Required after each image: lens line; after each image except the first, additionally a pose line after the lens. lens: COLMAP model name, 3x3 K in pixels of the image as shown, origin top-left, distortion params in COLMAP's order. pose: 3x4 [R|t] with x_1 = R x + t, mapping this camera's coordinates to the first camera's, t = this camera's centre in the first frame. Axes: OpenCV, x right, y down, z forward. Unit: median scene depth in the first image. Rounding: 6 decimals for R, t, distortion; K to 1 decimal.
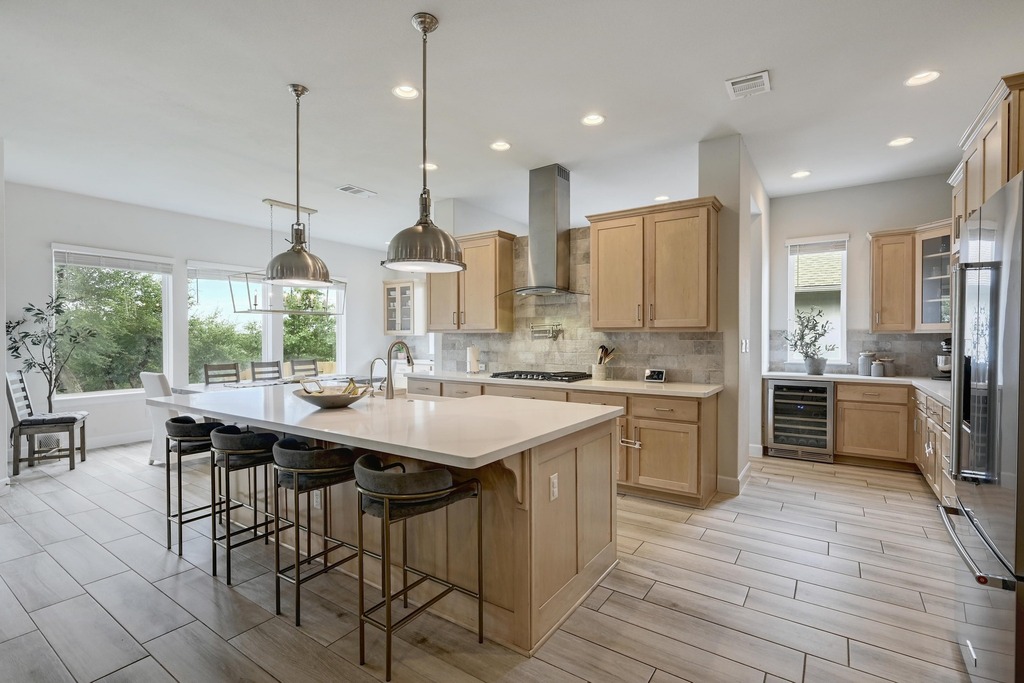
lens RADIAL K [[474.9, 0, 512.0], [0, 474.9, 341.5], [0, 0, 1]] dist [0.000472, 0.000051]
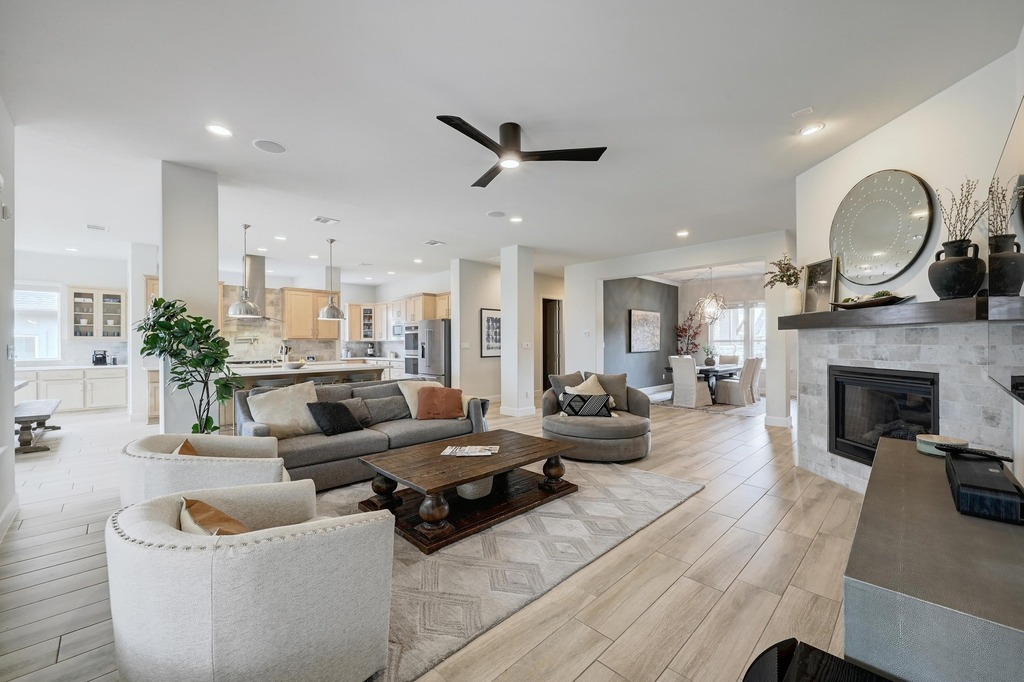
lens RADIAL K [[410.1, 0, 512.0], [0, 410.1, 341.0], [0, 0, 1]] dist [-0.000697, -0.000112]
pose [[0.176323, 0.004298, 0.984323, -1.360804], [0.013779, 0.999882, -0.006834, 0.010142], [-0.984236, 0.014768, 0.176243, -0.299273]]
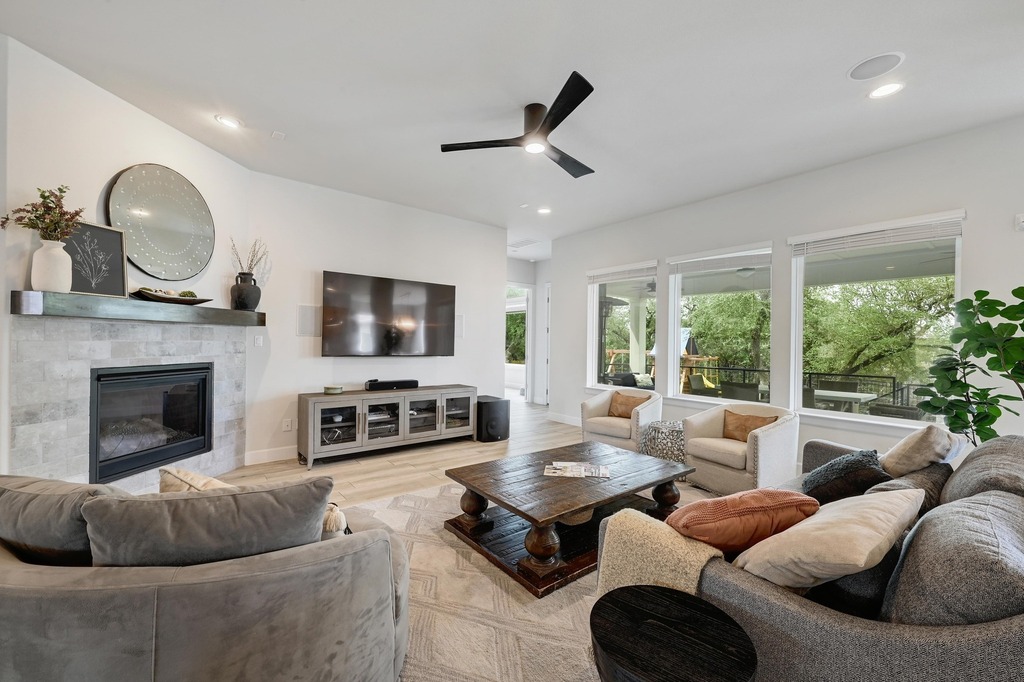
lens RADIAL K [[410.1, 0, 512.0], [0, 410.1, 341.0], [0, 0, 1]] dist [-0.000697, -0.000112]
pose [[-0.290074, -0.003937, -0.956996, 1.776967], [-0.024011, 0.999707, 0.003165, -0.003952], [0.956703, 0.023897, -0.290083, 0.372612]]
